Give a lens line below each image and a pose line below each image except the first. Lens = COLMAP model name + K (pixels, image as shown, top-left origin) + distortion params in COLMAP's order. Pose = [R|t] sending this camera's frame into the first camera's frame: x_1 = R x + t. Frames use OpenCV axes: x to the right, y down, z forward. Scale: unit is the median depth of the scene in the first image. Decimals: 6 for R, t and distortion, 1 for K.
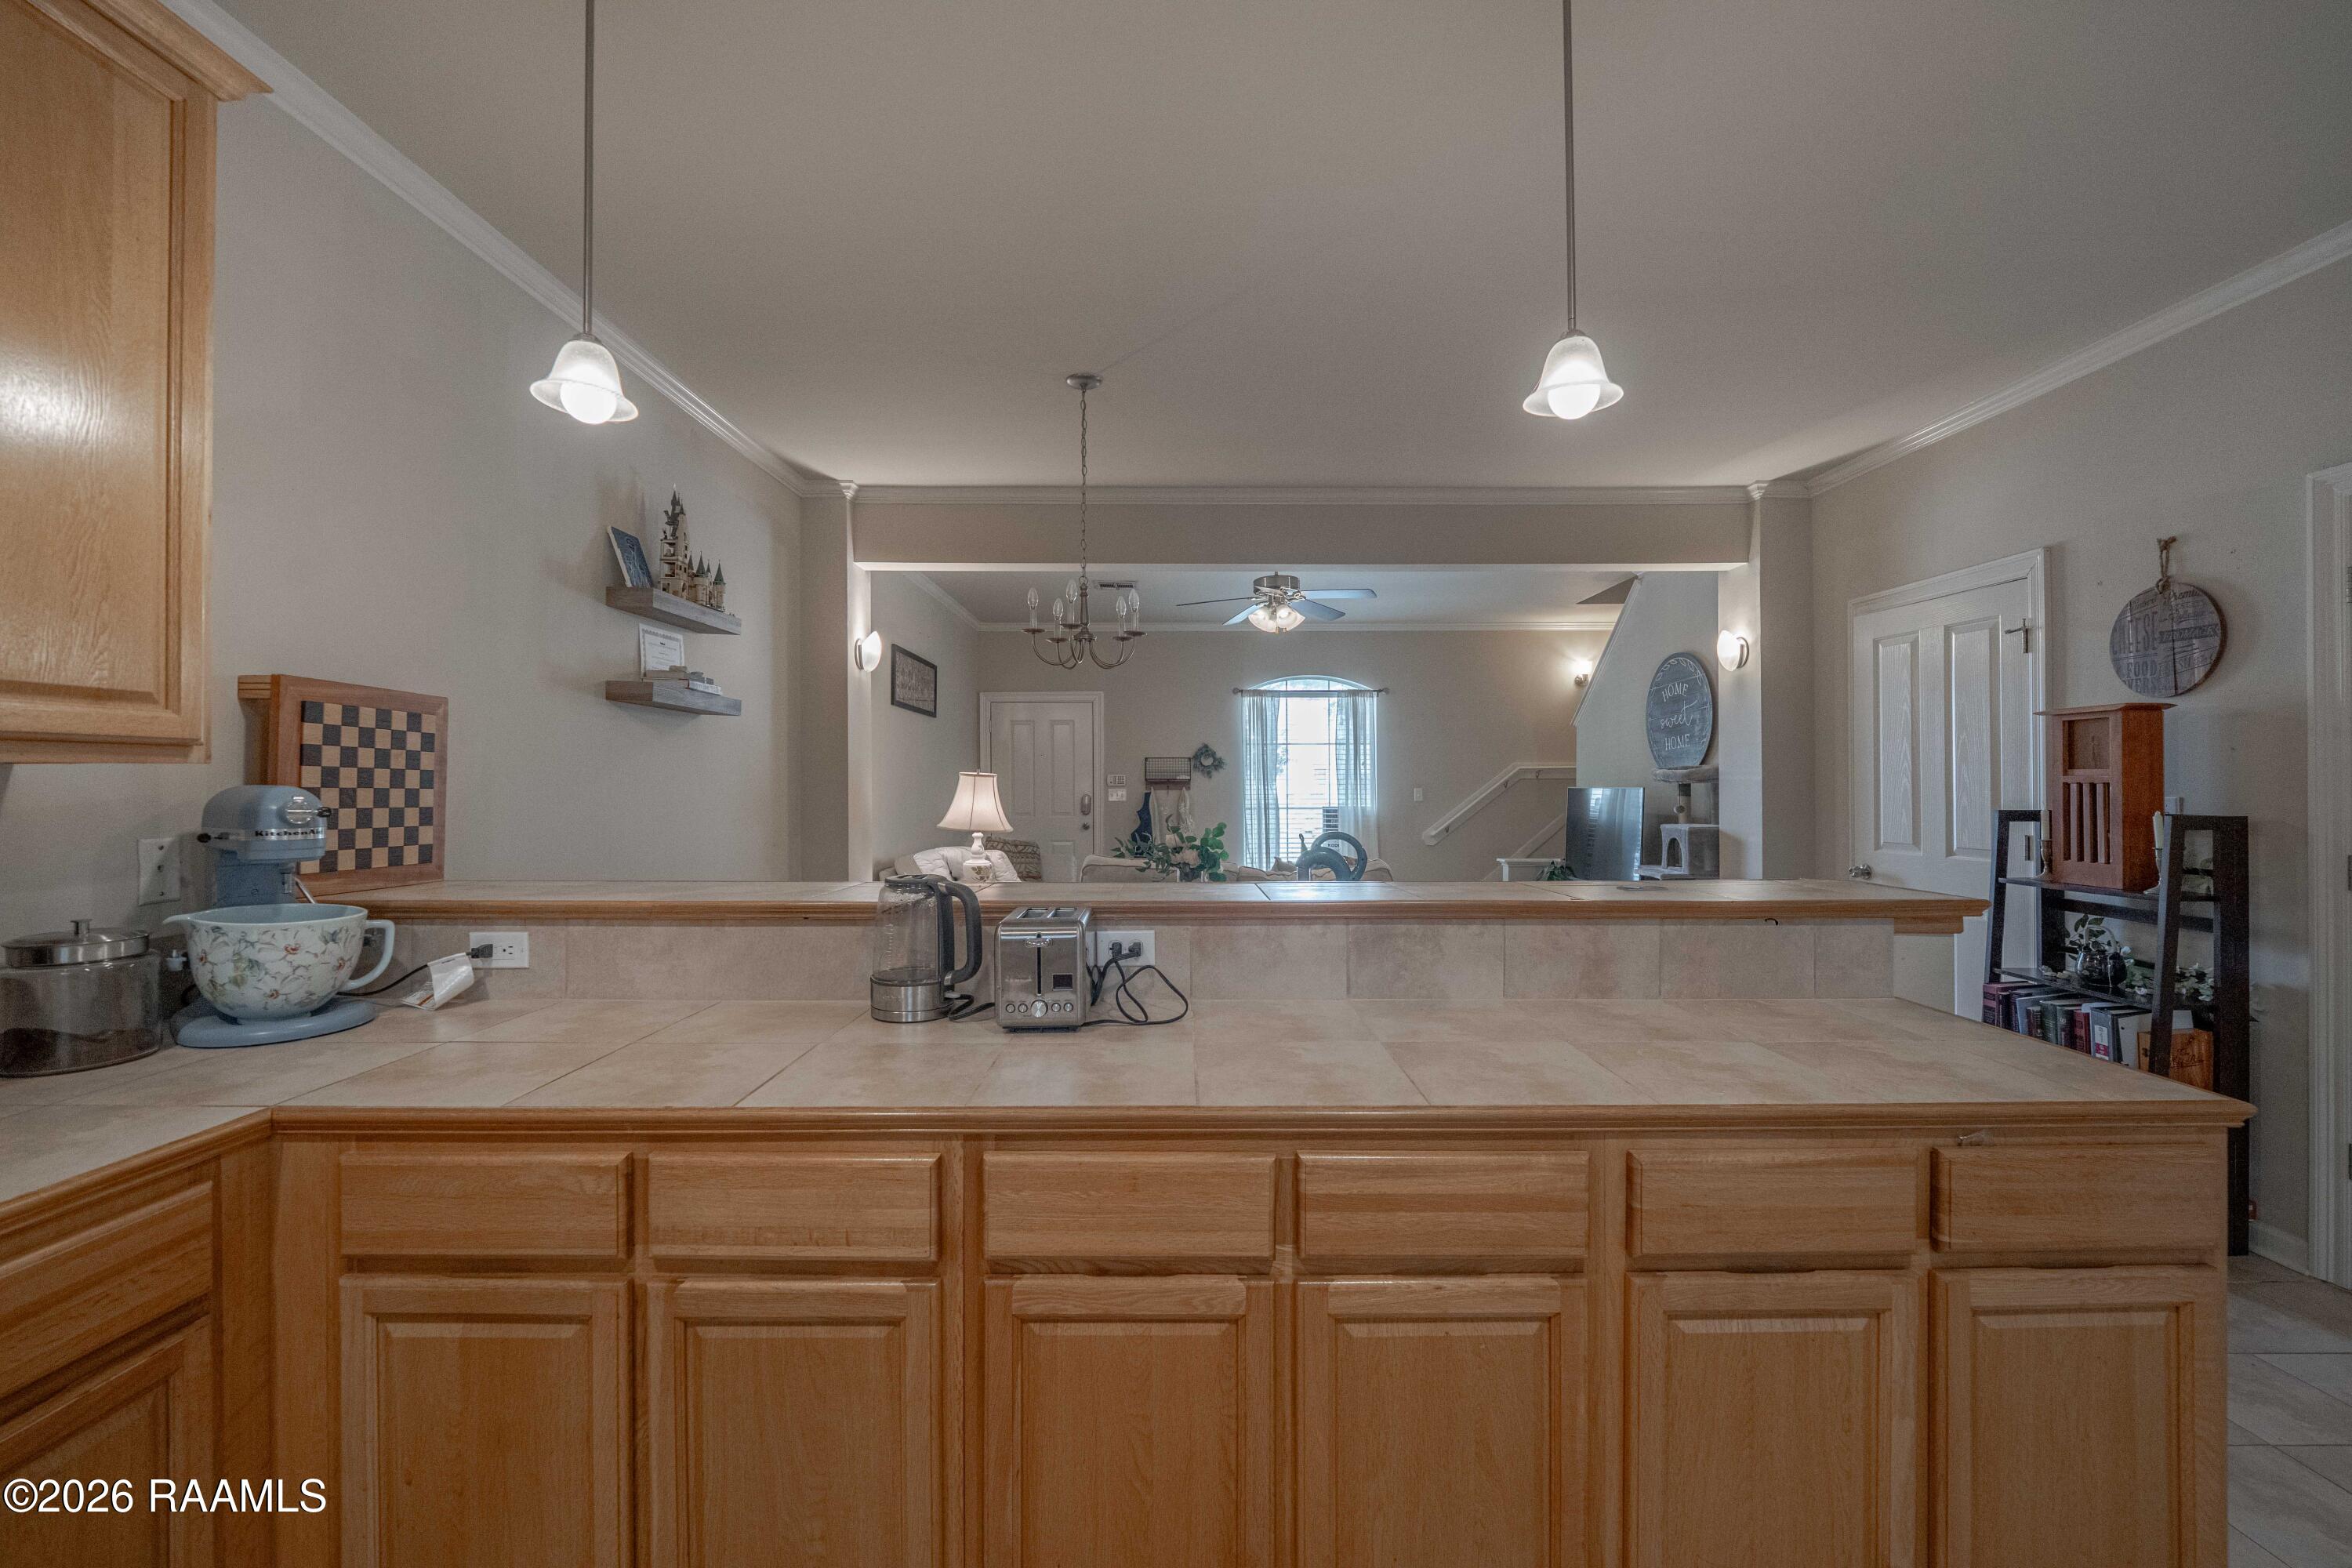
lens RADIAL K [[951.1, 0, 1178.9], [0, 951.1, 773.8], [0, 0, 1]] dist [-0.001906, -0.004870]
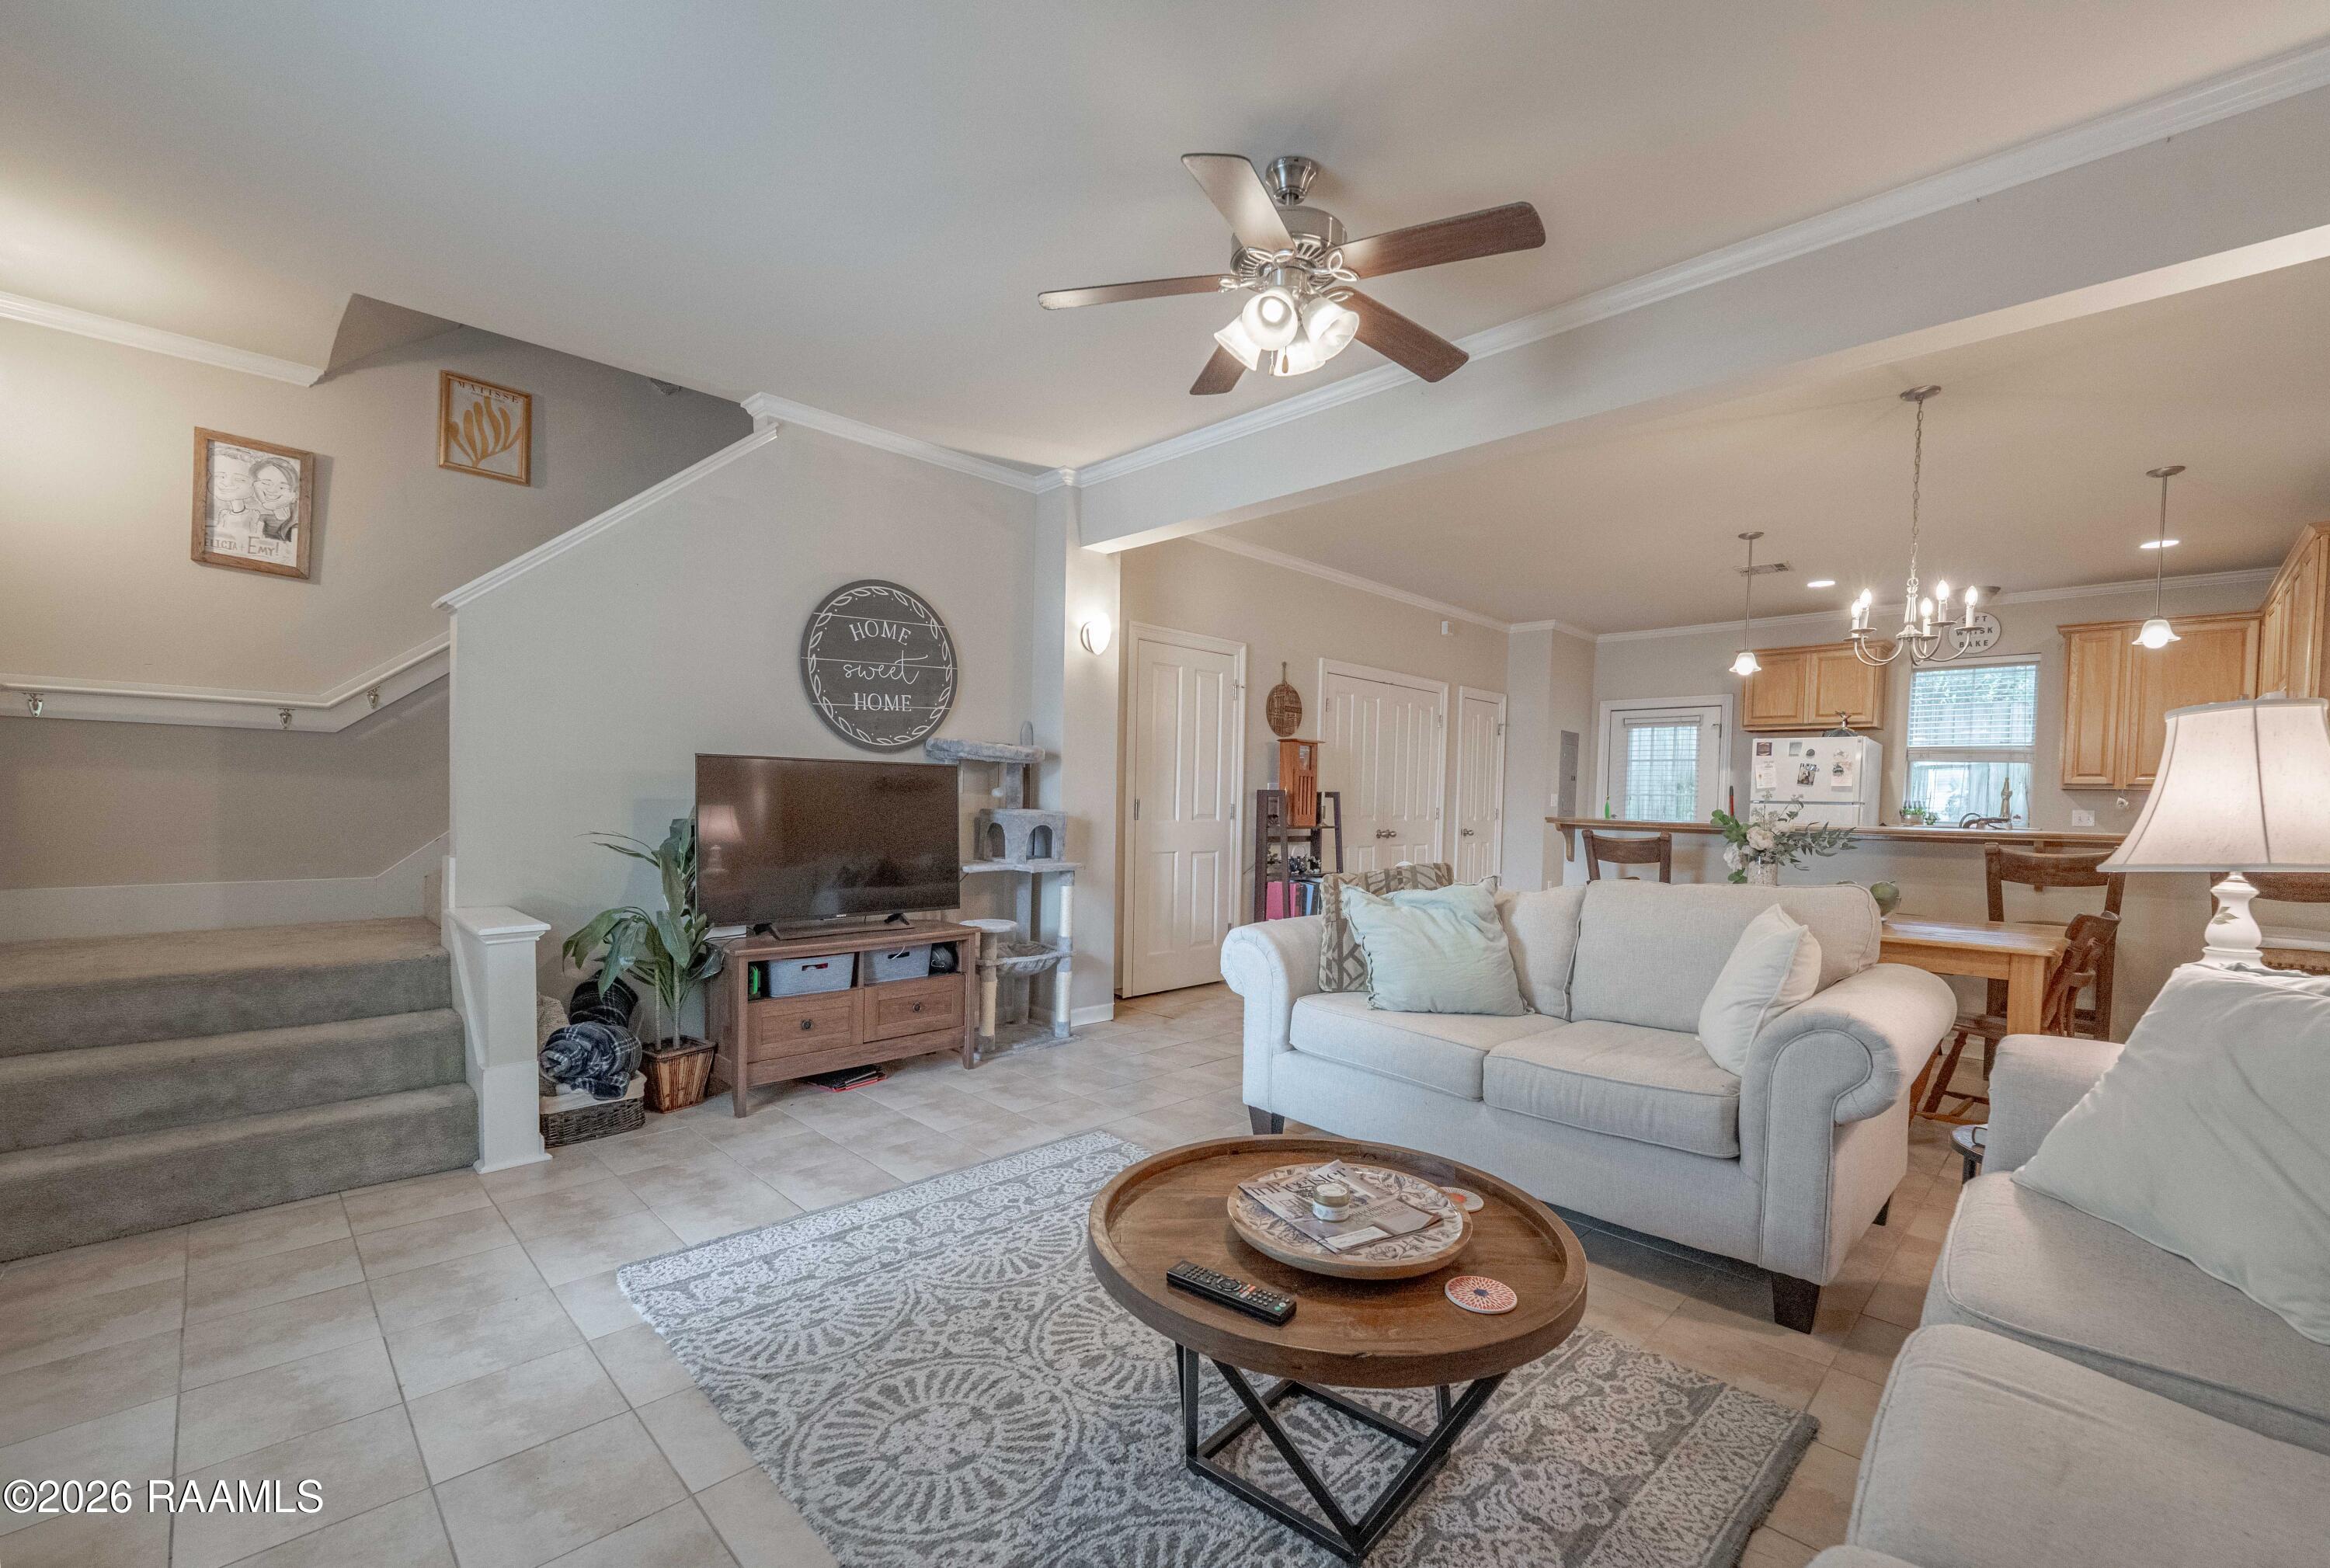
lens RADIAL K [[969.7, 0, 1178.9], [0, 969.7, 824.5], [0, 0, 1]] dist [-0.003950, -0.000344]
pose [[-0.711740, -0.032605, 0.701686, -0.186301], [-0.026226, 0.999459, 0.019840, 0.044547], [-0.701953, -0.004282, -0.712210, 1.511285]]
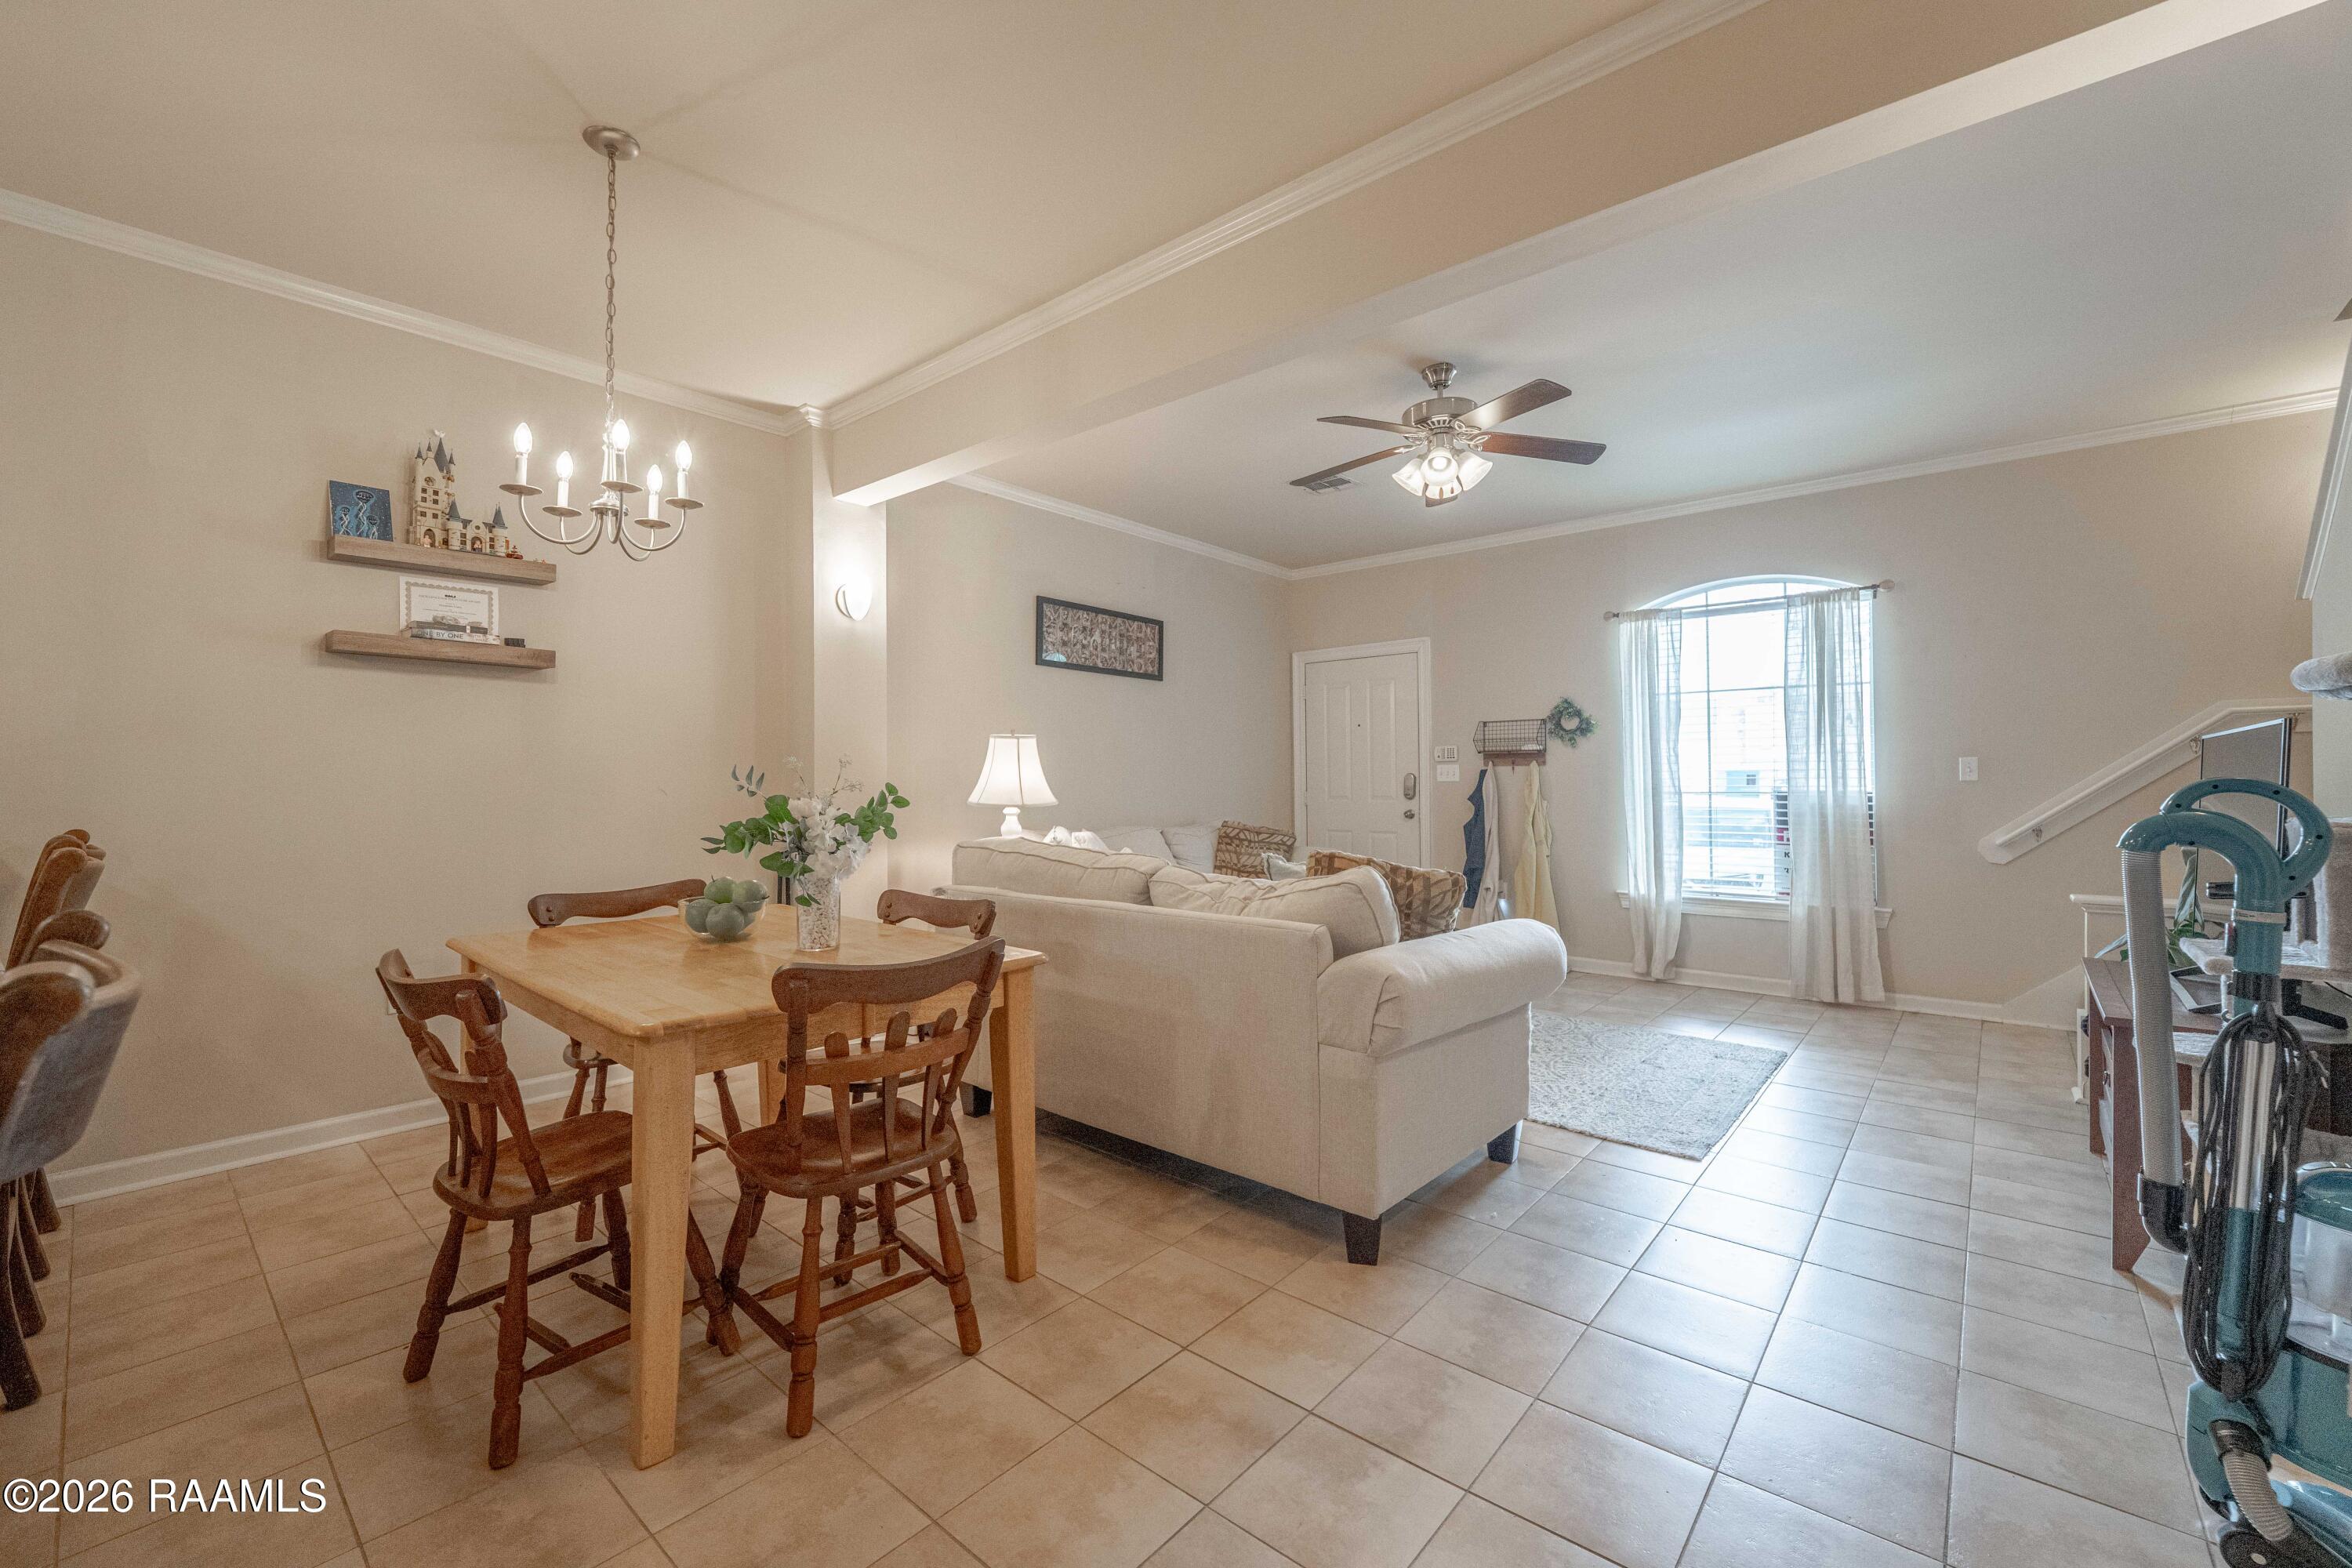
lens RADIAL K [[951.1, 0, 1178.9], [0, 951.1, 773.8], [0, 0, 1]] dist [-0.001906, -0.004870]
pose [[0.758307, -0.005325, -0.651876, 0.426692], [0.008053, 0.999967, 0.001199, 0.032686], [0.651848, -0.006159, 0.758325, 0.478809]]
